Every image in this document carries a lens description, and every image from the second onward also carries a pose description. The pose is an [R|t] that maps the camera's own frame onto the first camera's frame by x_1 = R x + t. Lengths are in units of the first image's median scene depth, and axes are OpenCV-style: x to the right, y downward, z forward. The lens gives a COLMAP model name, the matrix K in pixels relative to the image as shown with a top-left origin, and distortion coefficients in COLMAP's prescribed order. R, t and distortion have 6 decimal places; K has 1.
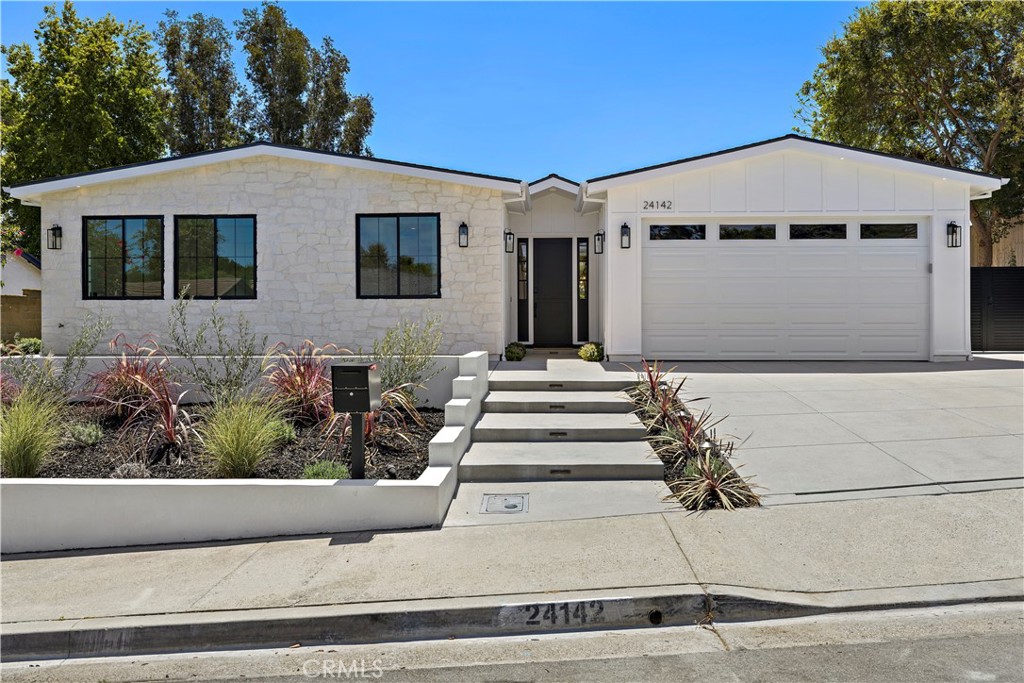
lens RADIAL K [[751.6, 0, 518.8], [0, 751.6, 322.8], [0, 0, 1]] dist [0.000632, 0.000822]
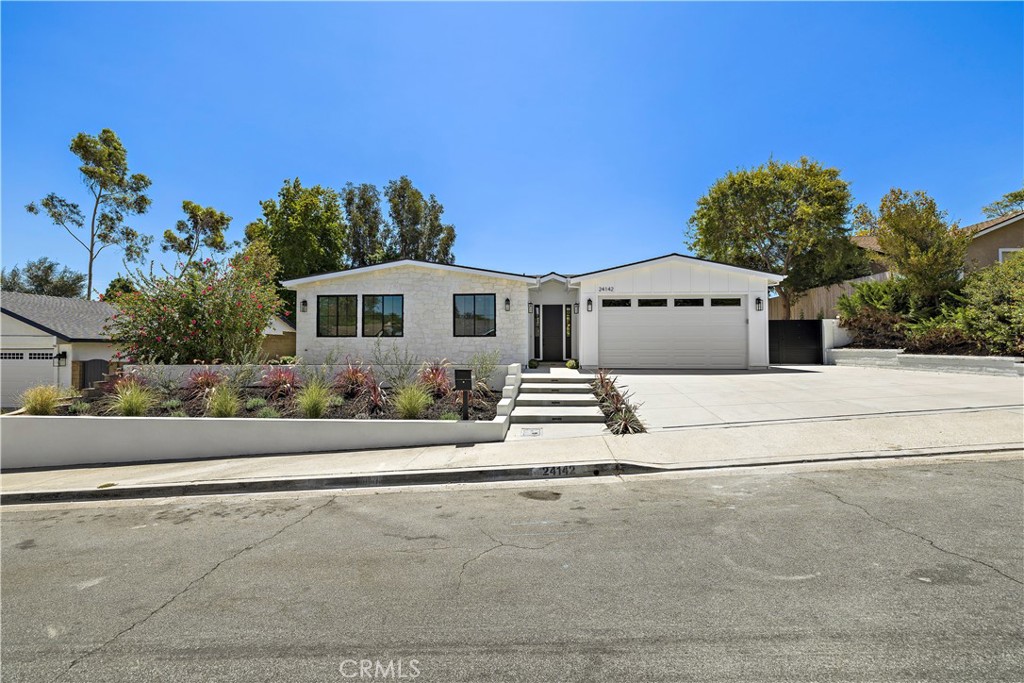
lens RADIAL K [[432.3, 0, 518.6], [0, 432.3, 336.6], [0, 0, 1]] dist [-0.001142, 0.000006]
pose [[0.999483, 0.000764, -0.032146, -0.007842], [-0.001565, 0.999689, -0.024887, -0.004125], [0.032117, 0.024924, 0.999173, -0.131717]]
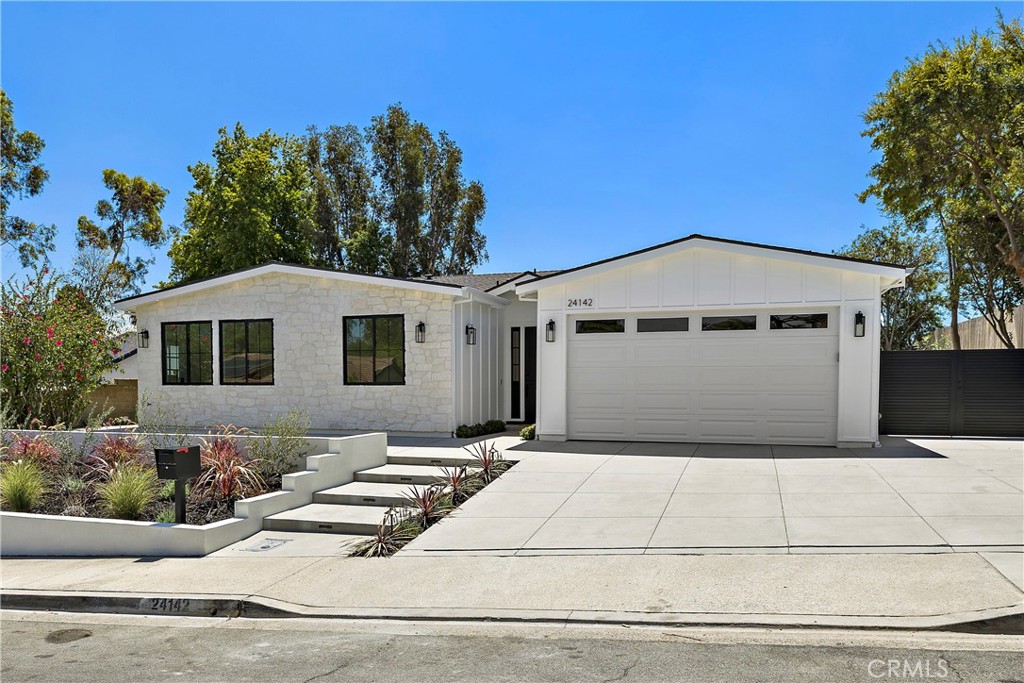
lens RADIAL K [[761.0, 0, 510.5], [0, 761.0, 412.6], [0, 0, 1]] dist [0.001133, 0.004696]
pose [[0.959702, 0.012258, -0.280752, 0.402150], [-0.001602, 0.999271, 0.038155, -0.034981], [0.281015, -0.036168, 0.959022, -0.129276]]
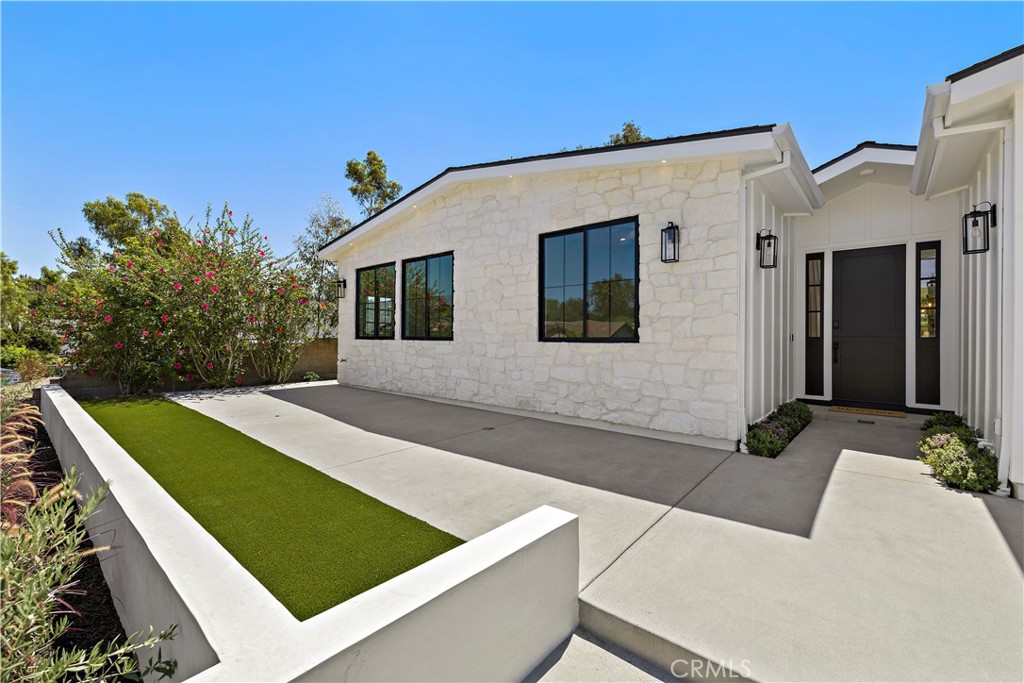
lens RADIAL K [[432.3, 0, 518.6], [0, 432.3, 336.6], [0, 0, 1]] dist [-0.001142, 0.000006]
pose [[0.786401, 0.006038, -0.617686, 0.048940], [-0.010273, 0.999942, -0.003304, -0.035463], [0.617630, 0.008944, 0.786418, 0.629688]]
